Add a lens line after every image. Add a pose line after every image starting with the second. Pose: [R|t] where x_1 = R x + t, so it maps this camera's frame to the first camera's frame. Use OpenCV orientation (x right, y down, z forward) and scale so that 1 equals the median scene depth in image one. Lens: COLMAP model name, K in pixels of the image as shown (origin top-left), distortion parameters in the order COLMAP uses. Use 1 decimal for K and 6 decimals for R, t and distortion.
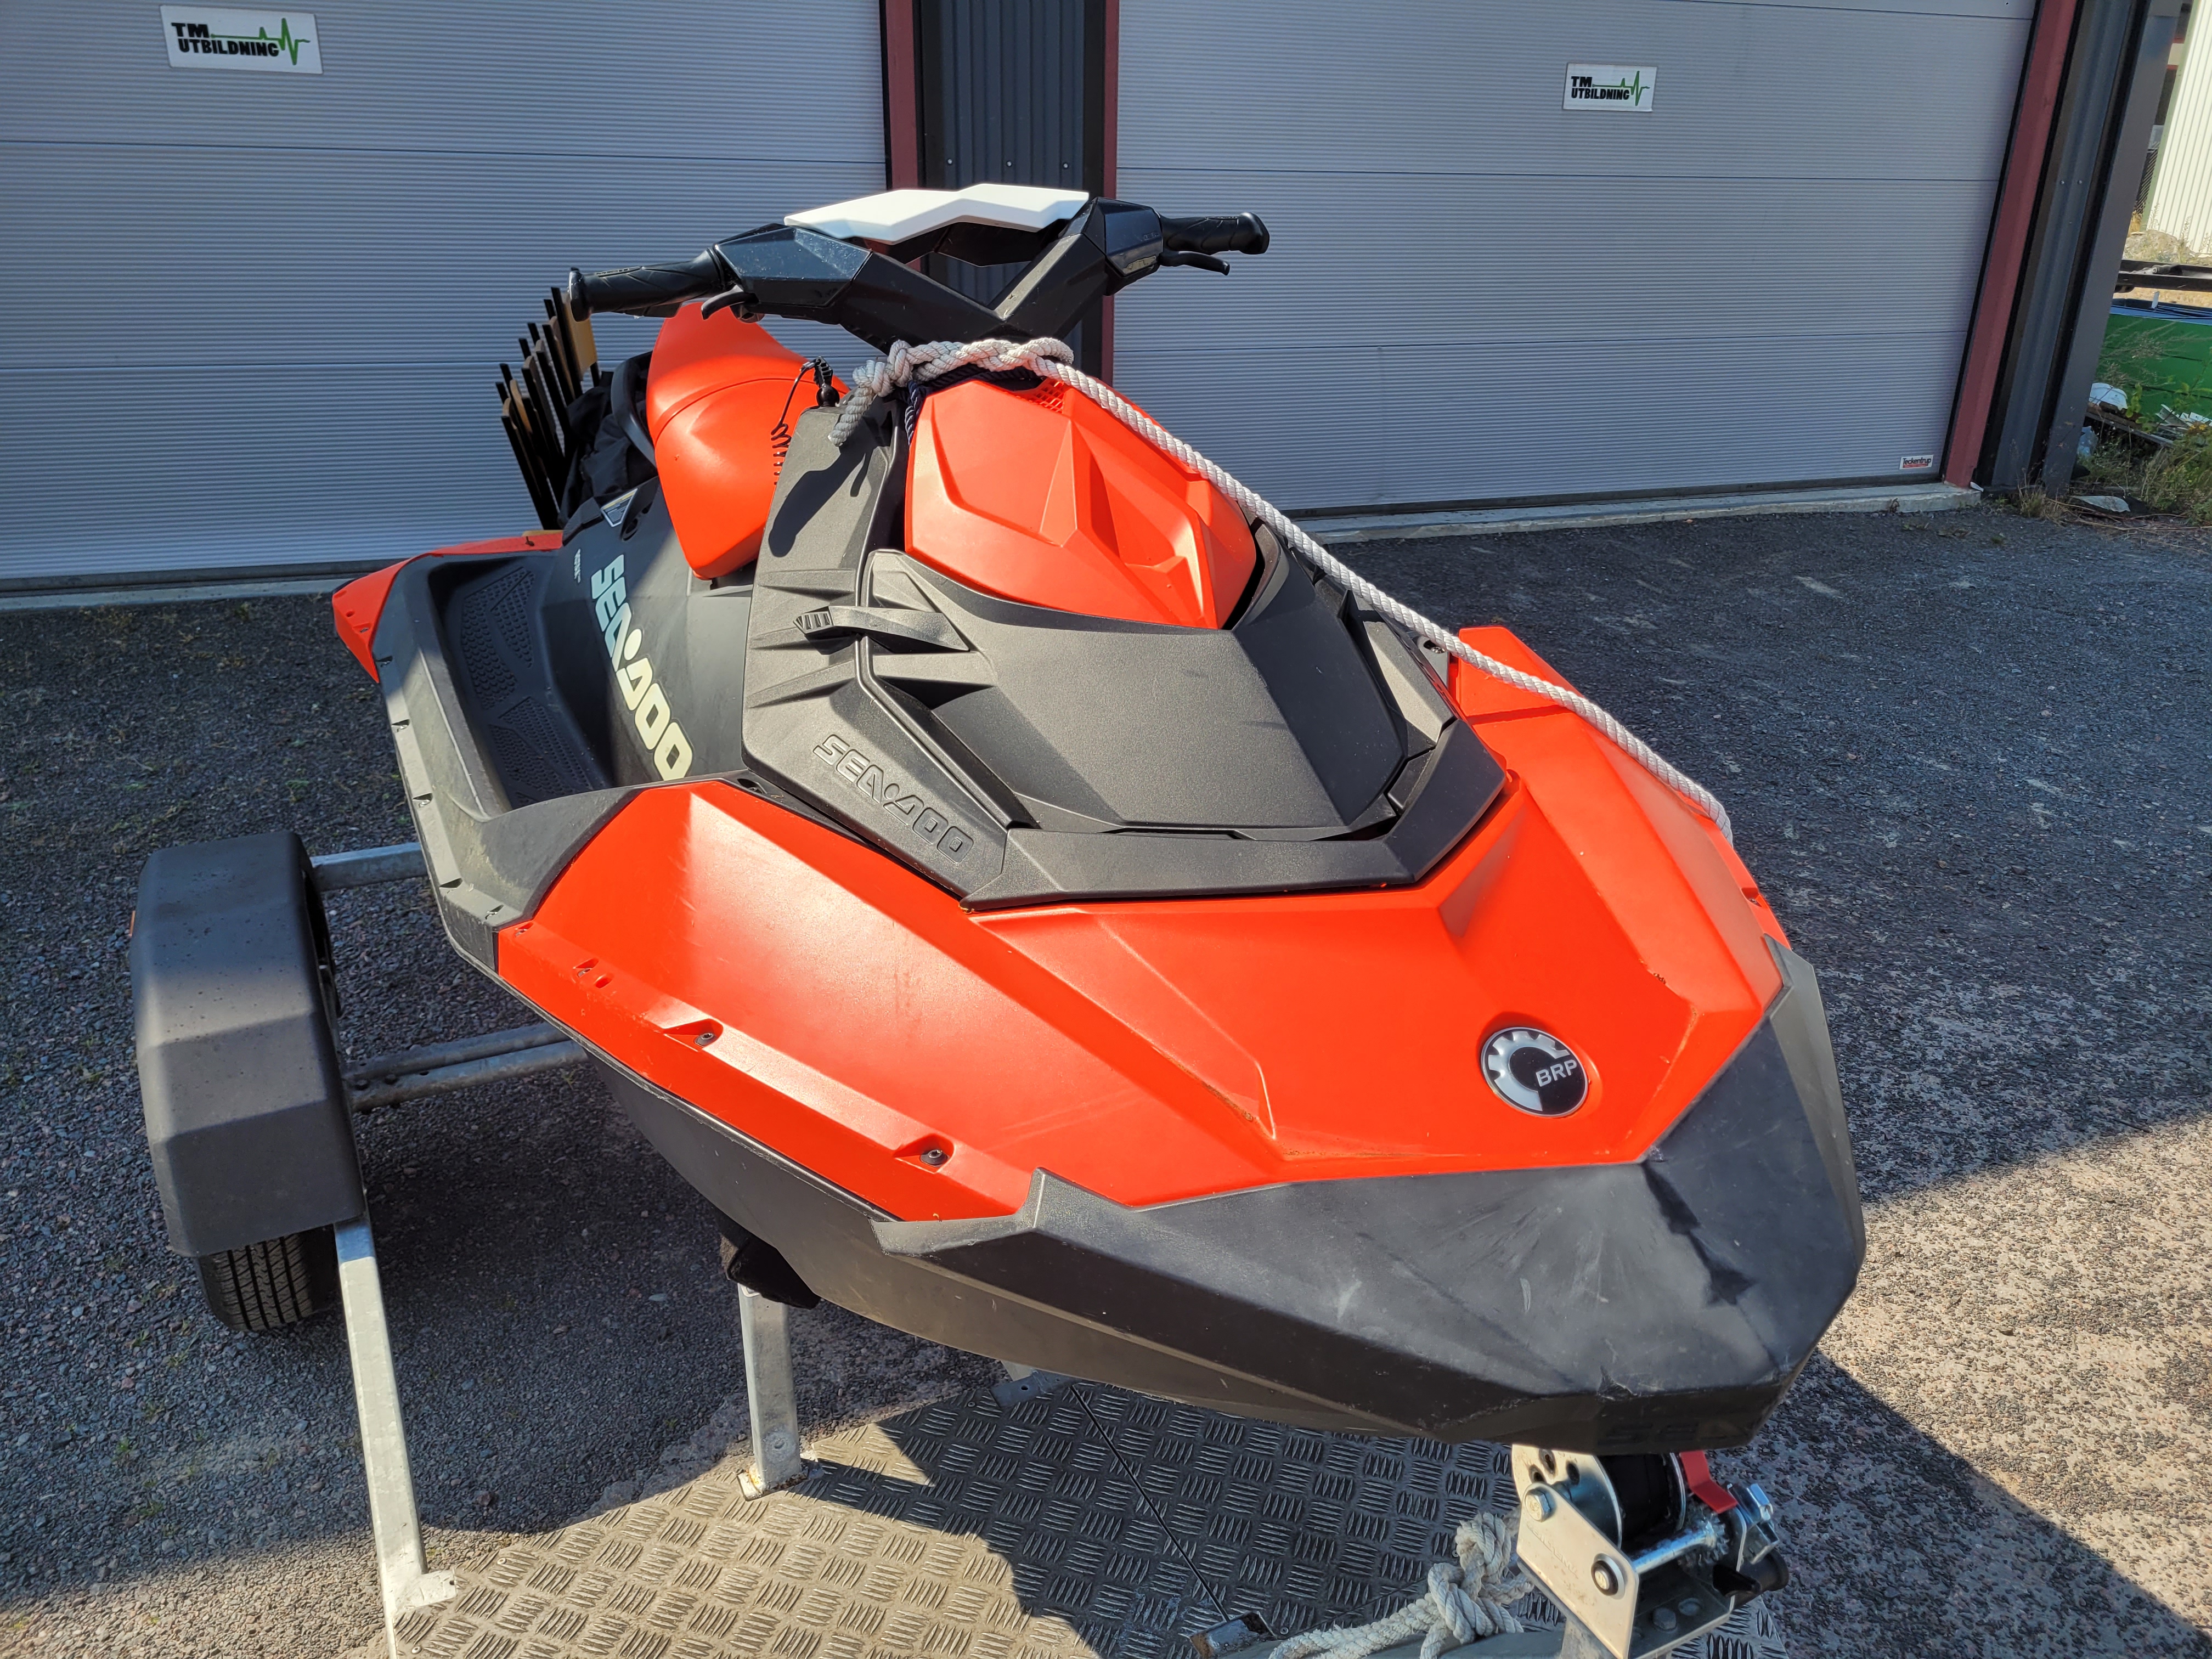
lens RADIAL K [[1663.0, 0, 1154.6], [0, 1663.0, 816.8], [0, 0, 1]] dist [0.045297, -0.033361]
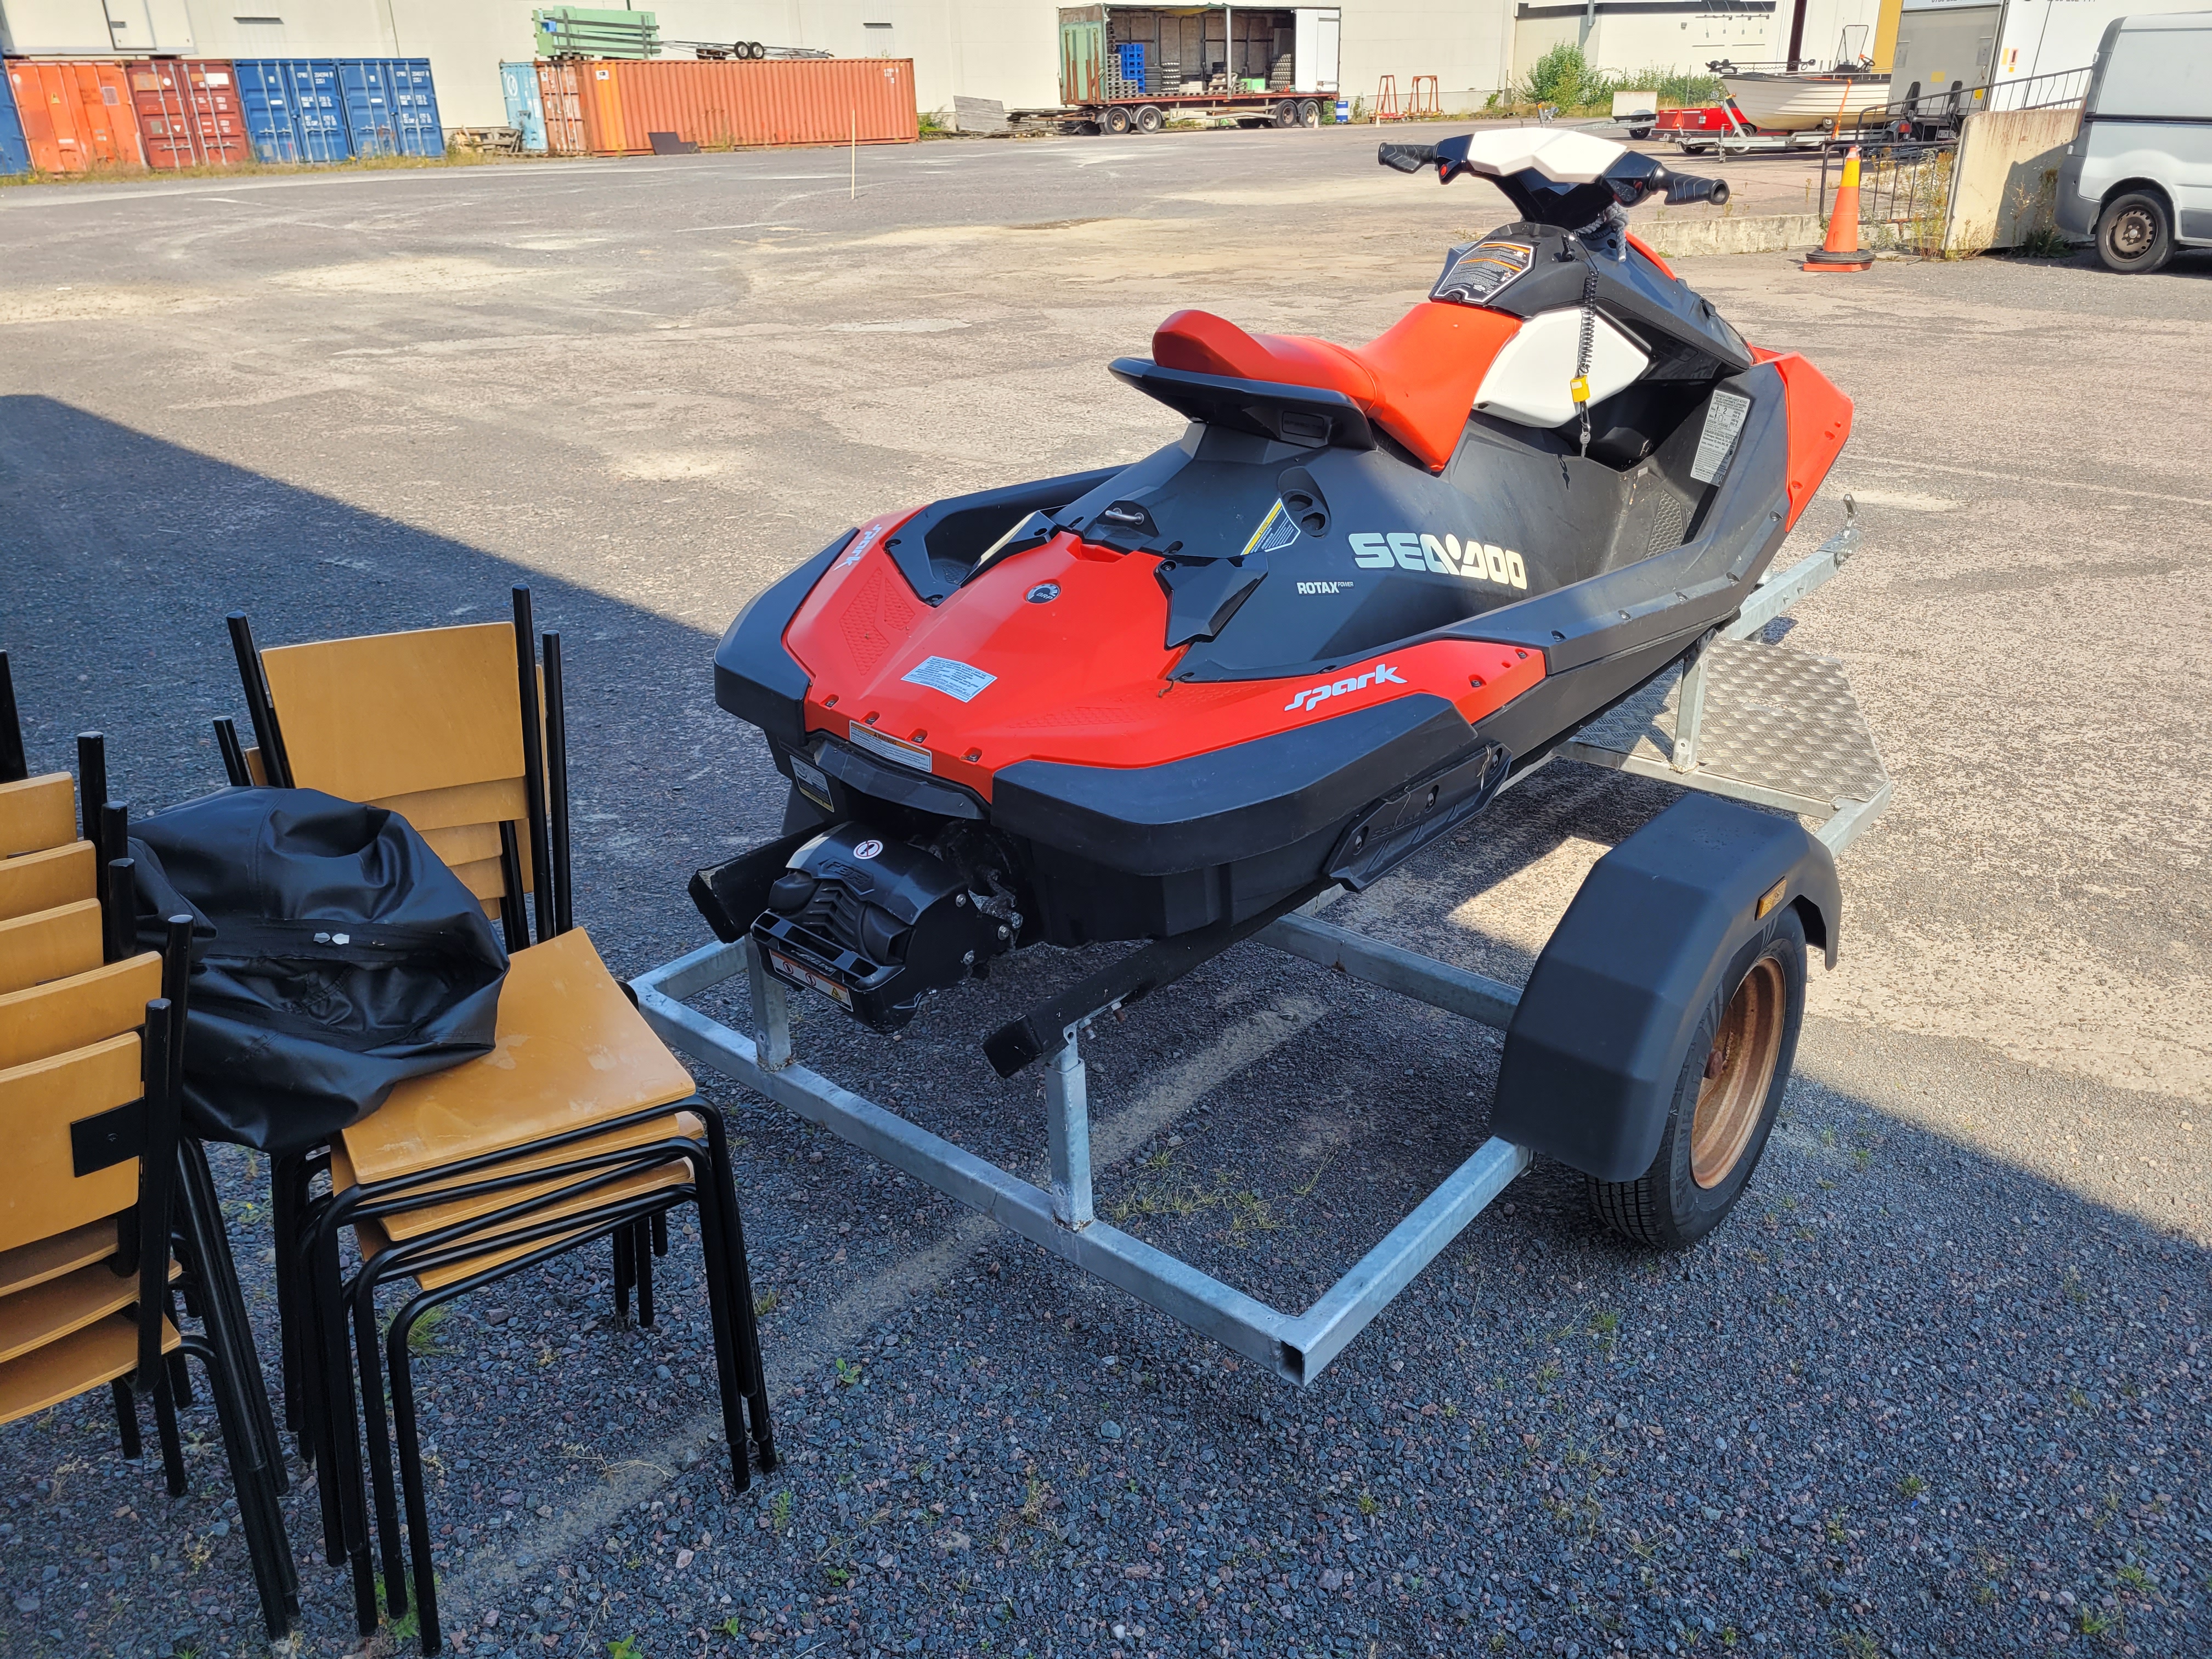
lens RADIAL K [[1680.9, 0, 1133.8], [0, 1680.9, 824.6], [0, 0, 1]] dist [0.049572, -0.042905]
pose [[-0.381708, -0.391182, 0.837422, -1.036802], [0.358676, 0.772332, 0.524266, -0.525235], [-0.851851, 0.500480, -0.154498, 1.160559]]
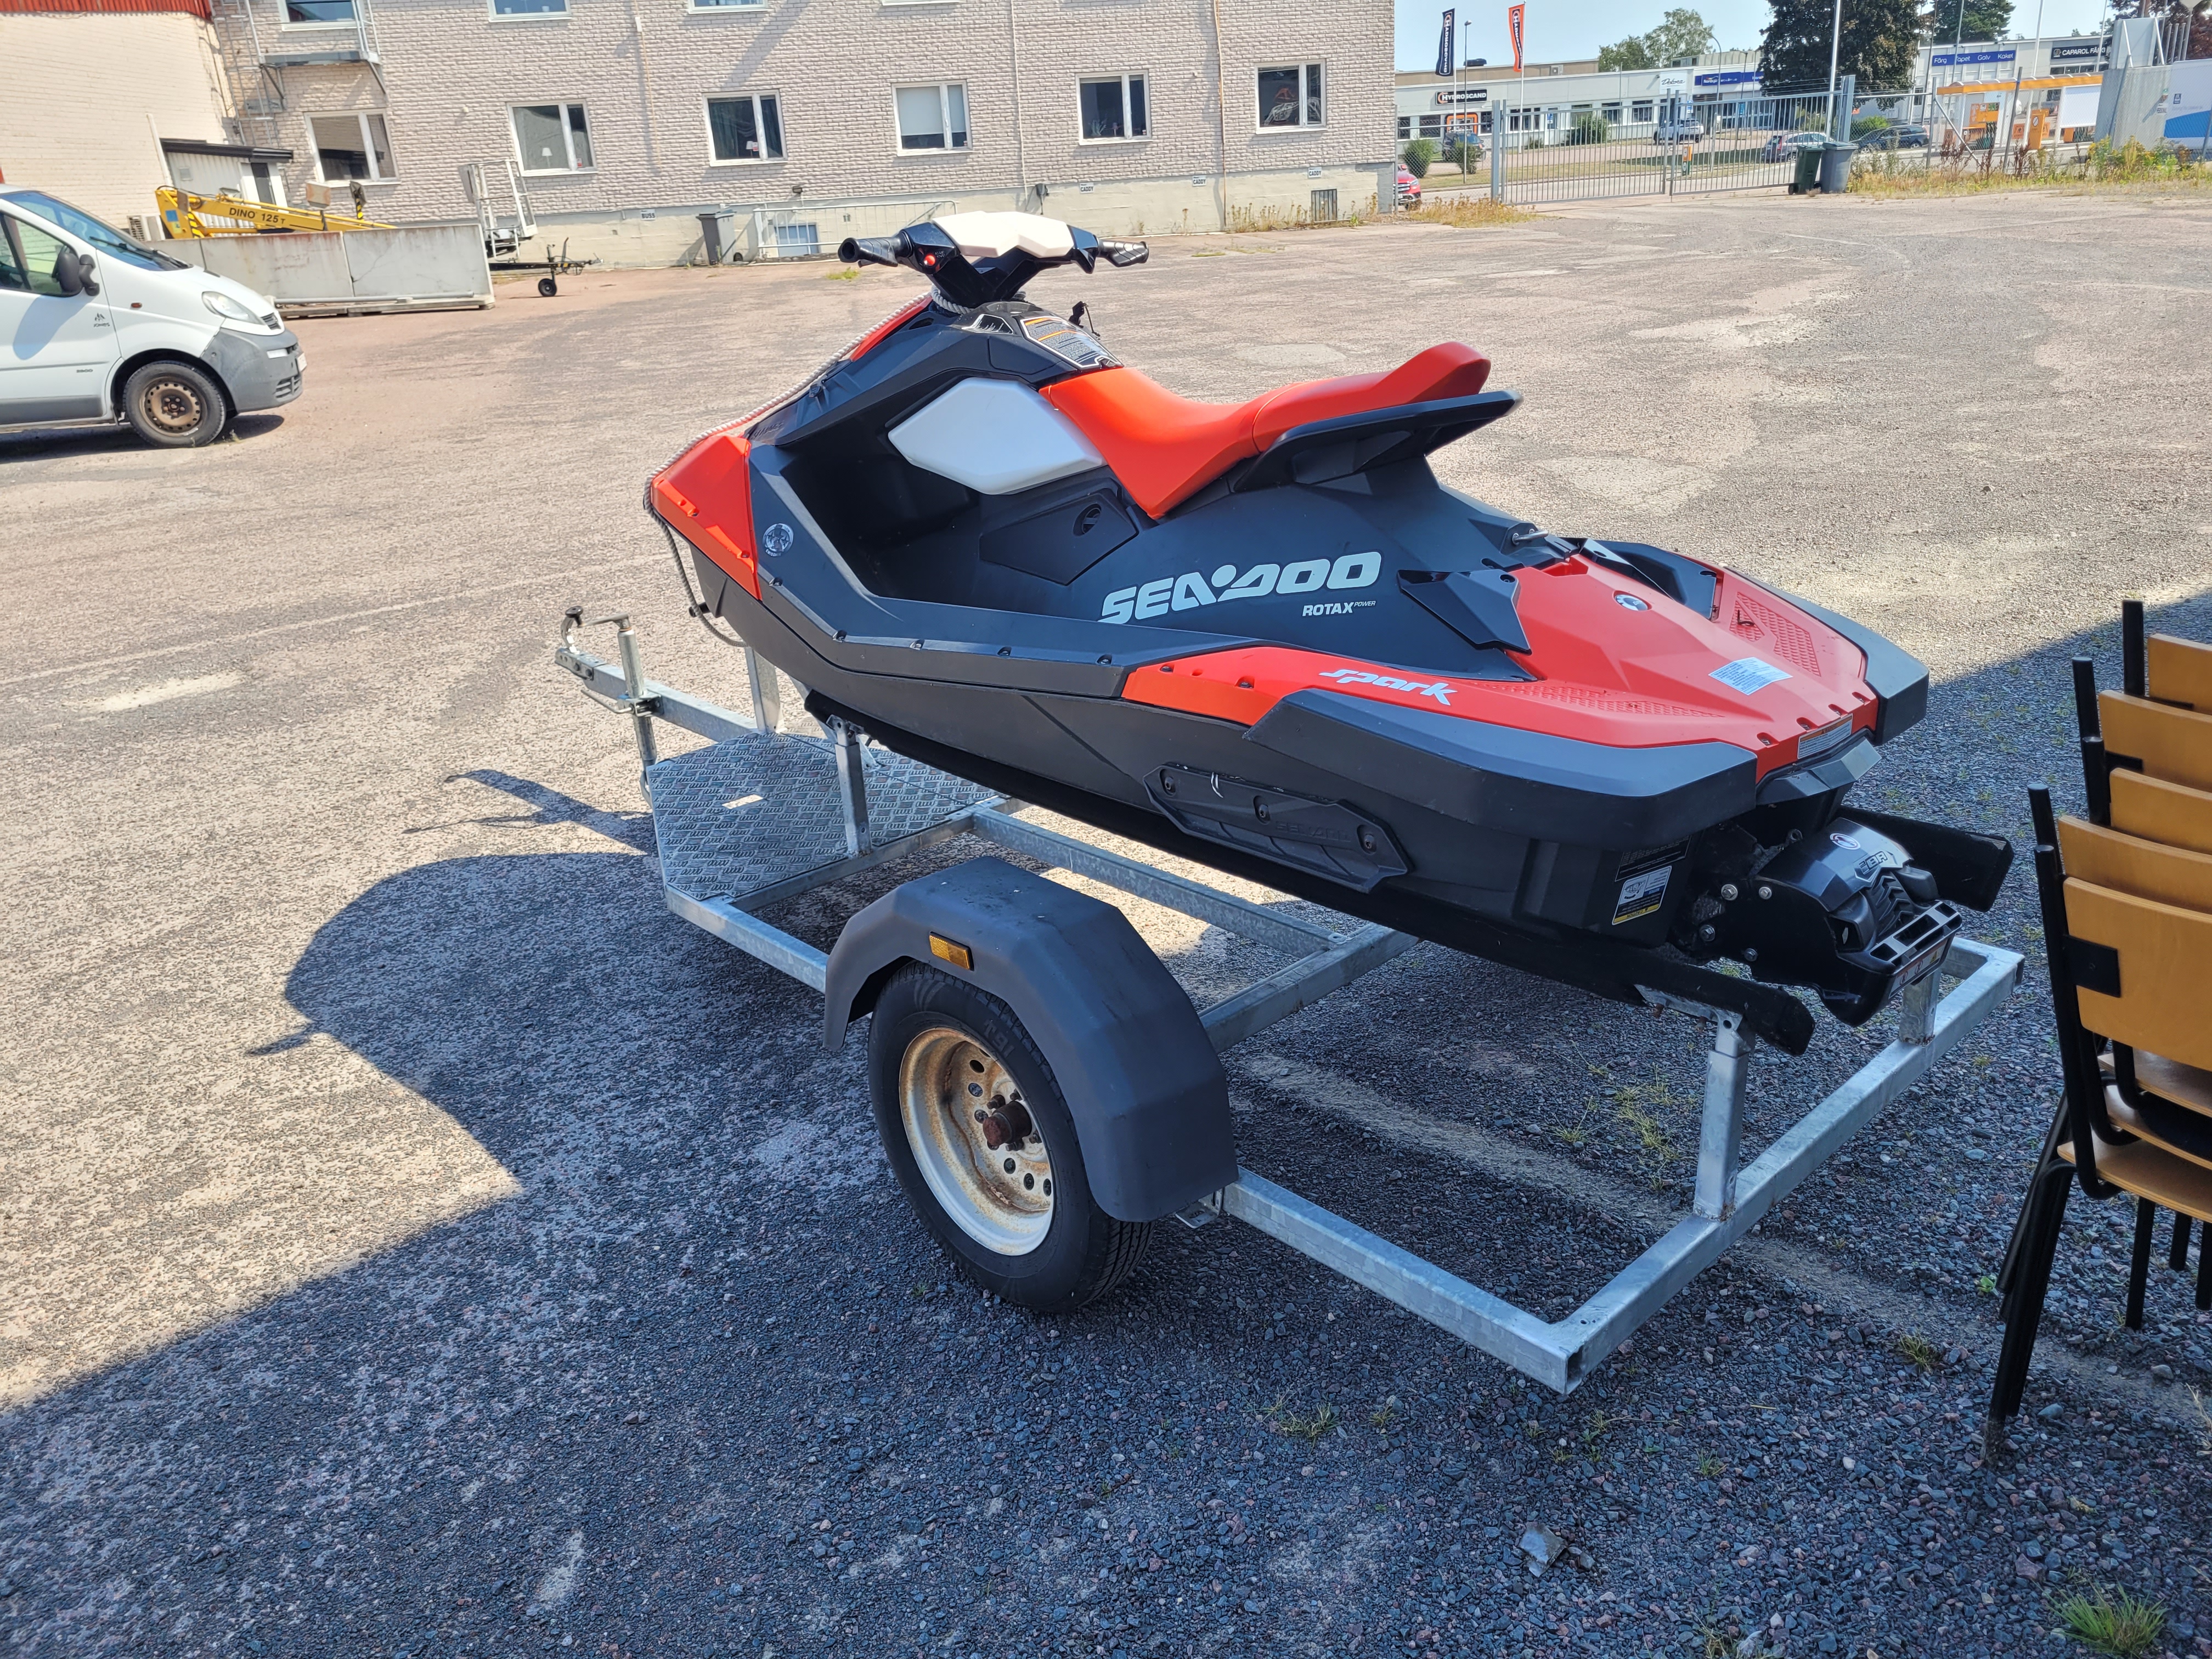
lens RADIAL K [[1680.9, 0, 1133.8], [0, 1680.9, 824.6], [0, 0, 1]] dist [0.049572, -0.042905]
pose [[-0.959000, 0.131719, -0.250937, 0.173695], [-0.075166, 0.735508, 0.673333, -0.657445], [0.273257, 0.664588, -0.695452, 1.599120]]
